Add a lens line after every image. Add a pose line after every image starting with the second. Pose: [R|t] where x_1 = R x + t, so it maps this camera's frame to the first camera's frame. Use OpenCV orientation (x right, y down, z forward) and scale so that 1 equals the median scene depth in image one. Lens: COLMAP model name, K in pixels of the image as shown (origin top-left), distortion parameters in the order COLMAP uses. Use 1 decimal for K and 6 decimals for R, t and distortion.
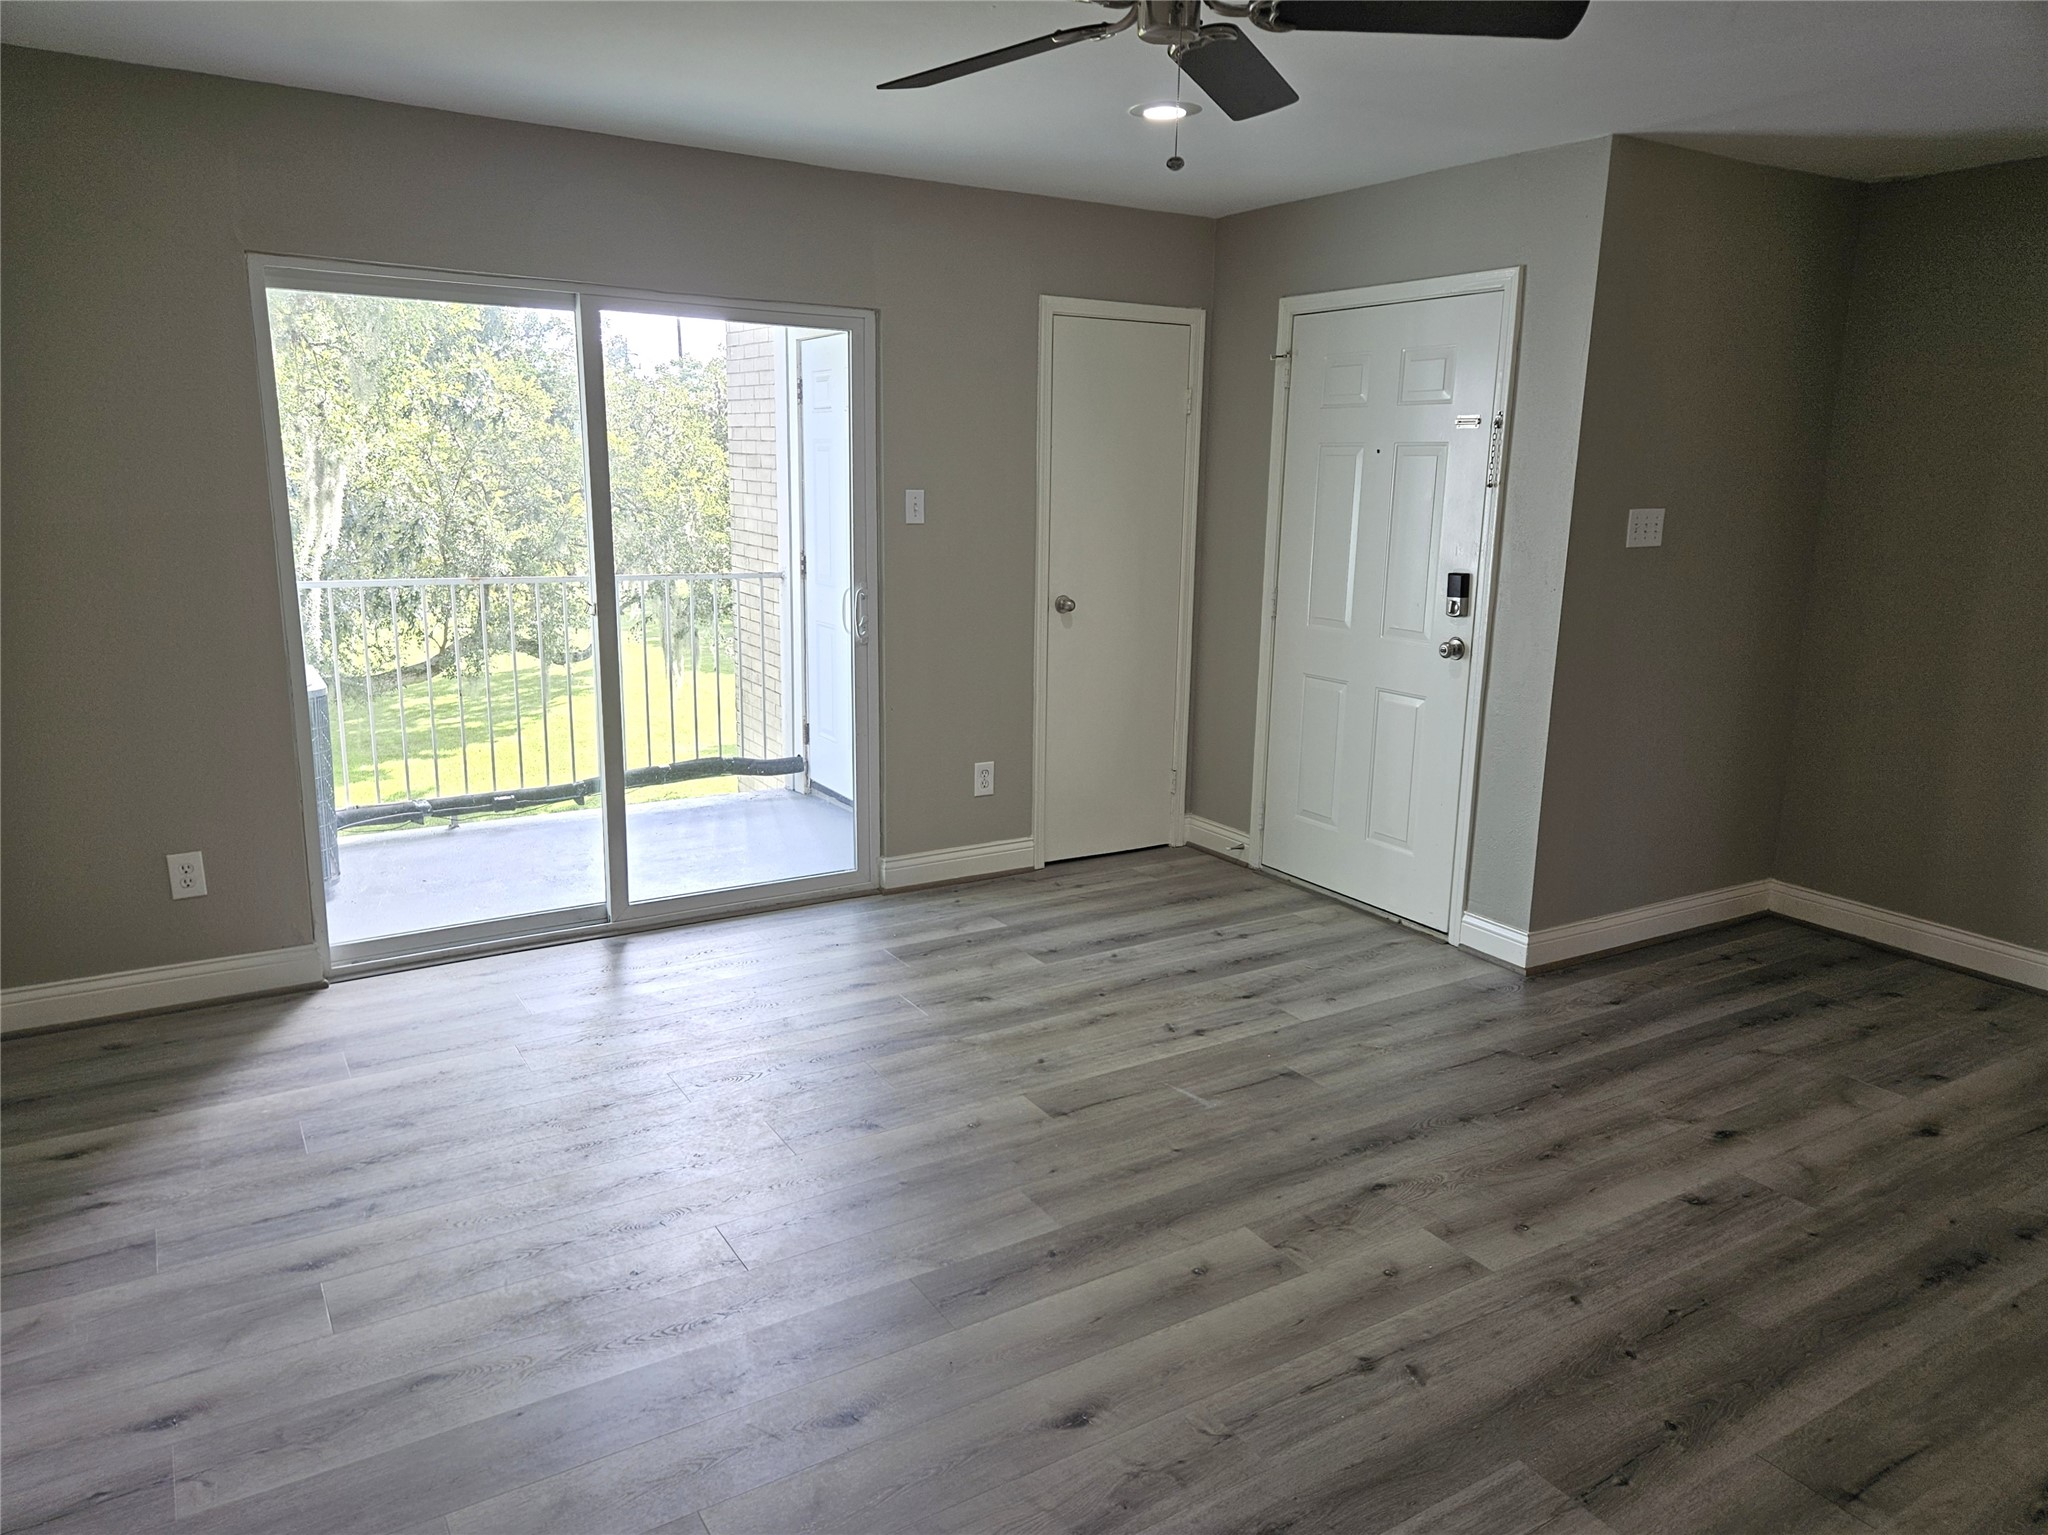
lens RADIAL K [[1367.1, 0, 1038.4], [0, 1367.1, 753.6], [0, 0, 1]] dist [0.071382, -0.052782]
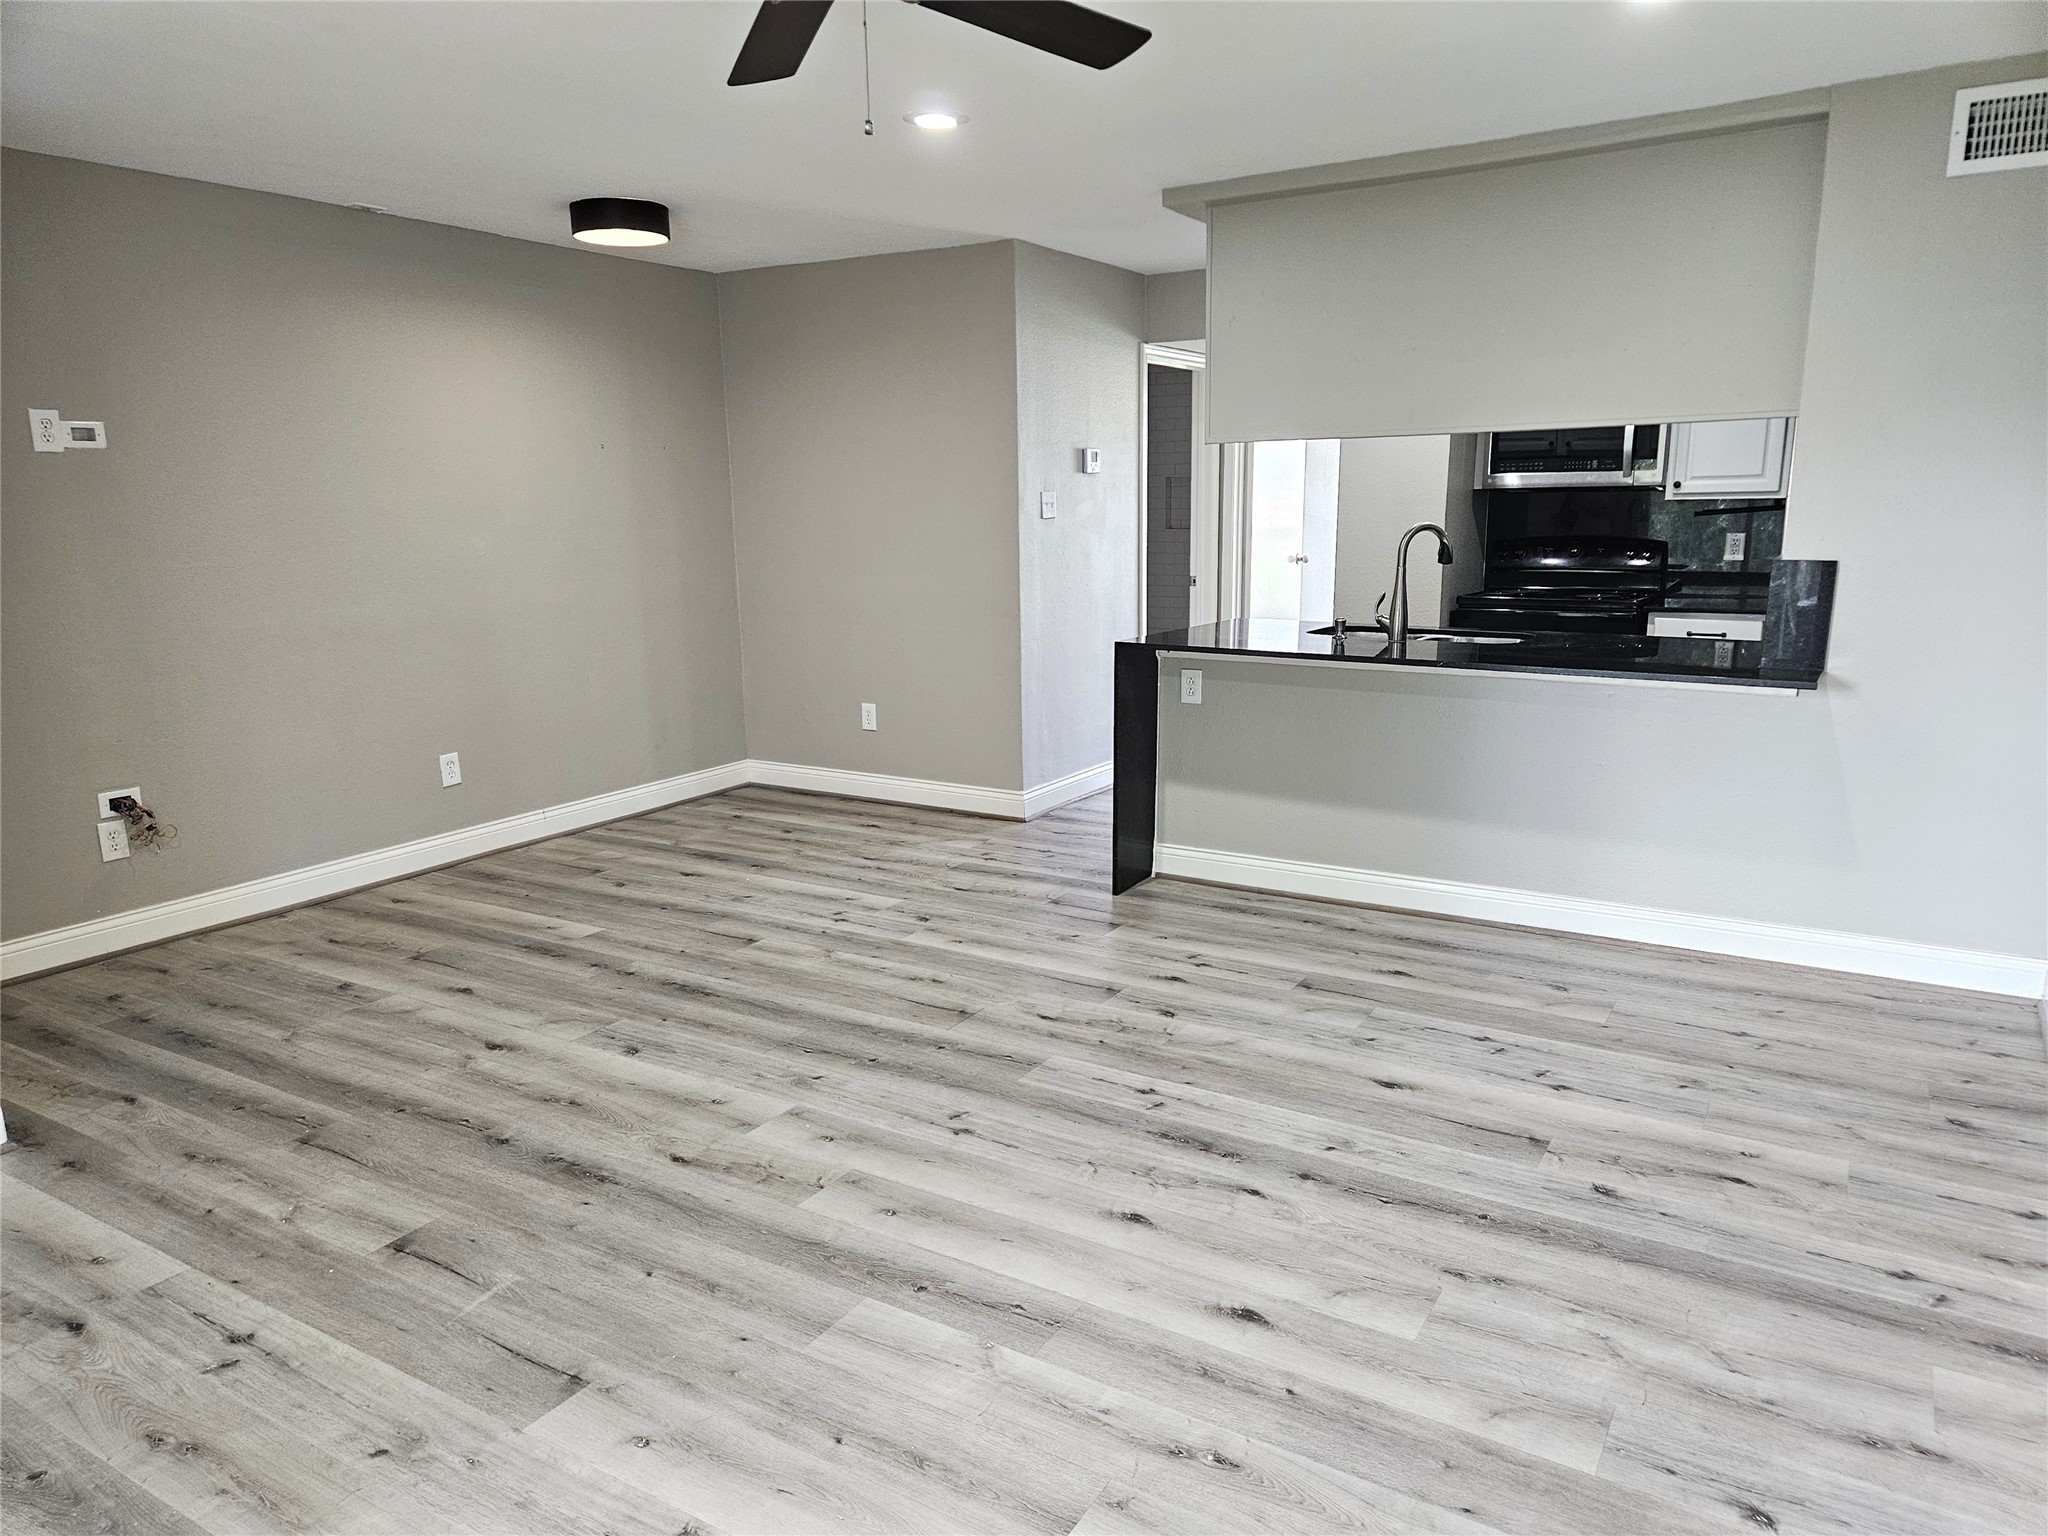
lens RADIAL K [[1367.1, 0, 1038.4], [0, 1367.1, 754.1], [0, 0, 1]] dist [0.071382, -0.052782]
pose [[-0.439726, -0.180359, 0.879836, -0.483989], [0.191037, 0.938429, 0.287847, -0.139746], [-0.877579, 0.294656, -0.378197, 0.737508]]
